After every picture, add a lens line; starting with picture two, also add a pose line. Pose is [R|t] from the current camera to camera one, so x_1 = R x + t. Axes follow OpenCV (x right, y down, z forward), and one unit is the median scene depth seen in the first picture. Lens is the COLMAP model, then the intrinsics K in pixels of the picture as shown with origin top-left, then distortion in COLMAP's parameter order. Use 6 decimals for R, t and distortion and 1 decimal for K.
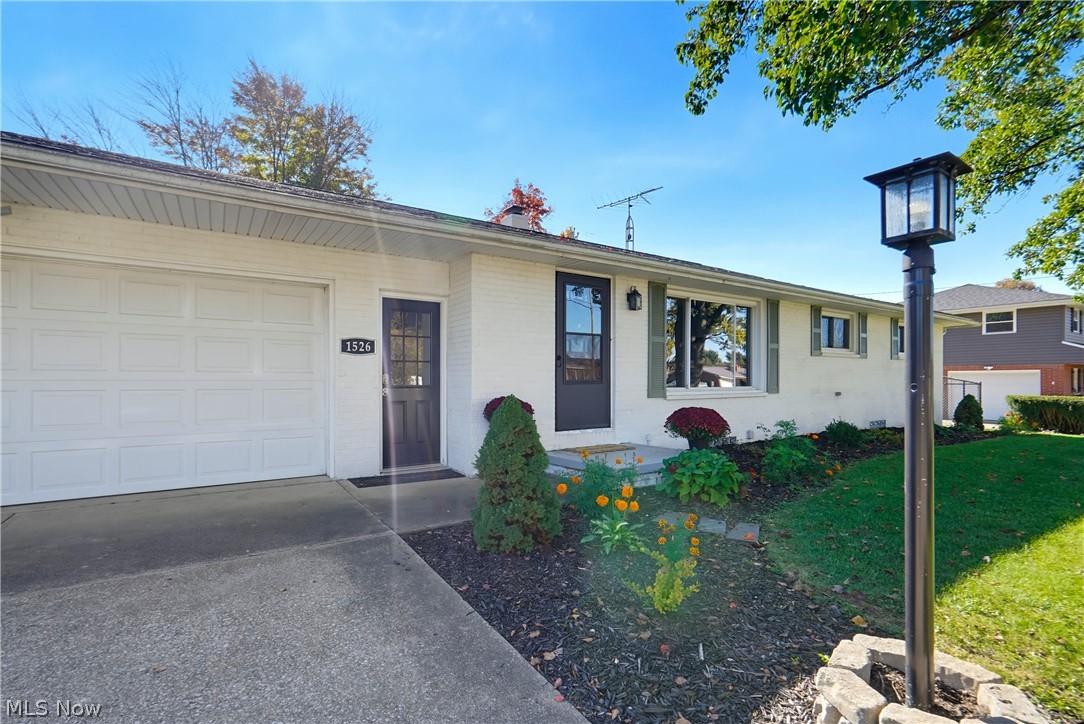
lens RADIAL K [[490.5, 0, 545.1], [0, 490.5, 374.2], [0, 0, 1]] dist [0.000224, 0.000716]
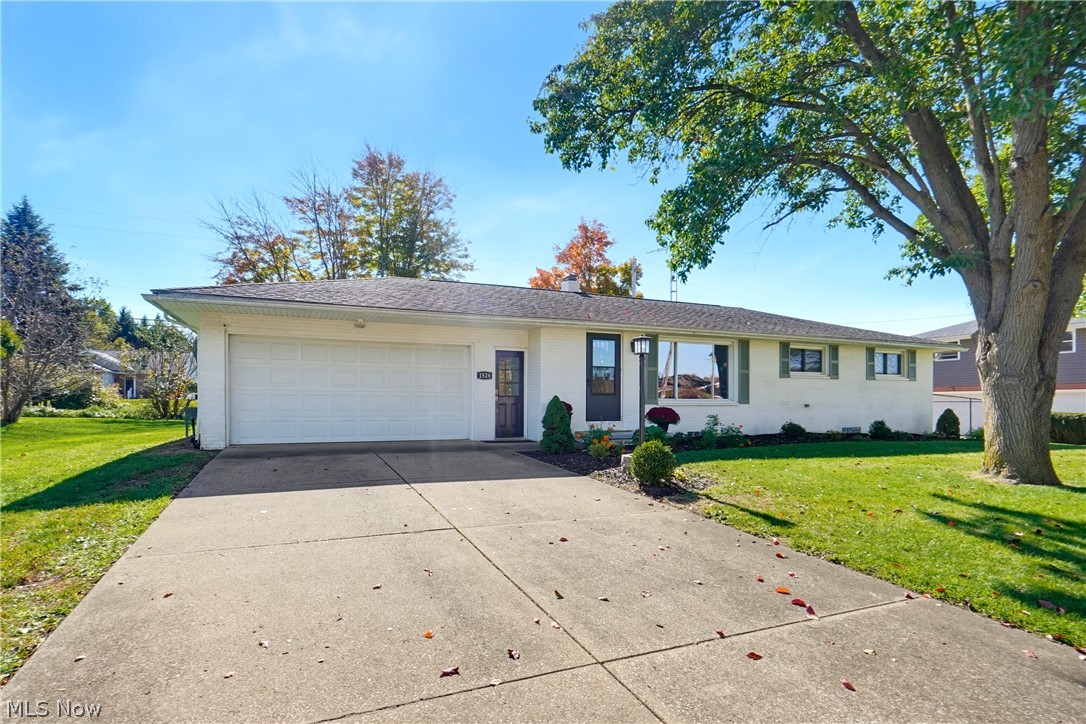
lens RADIAL K [[491.4, 0, 546.1], [0, 491.4, 374.2], [0, 0, 1]] dist [0.000224, 0.000716]
pose [[0.990375, -0.008047, -0.138175, 0.073527], [0.001748, 0.998956, -0.045647, 0.015182], [0.138398, 0.044966, 0.989355, -0.479241]]
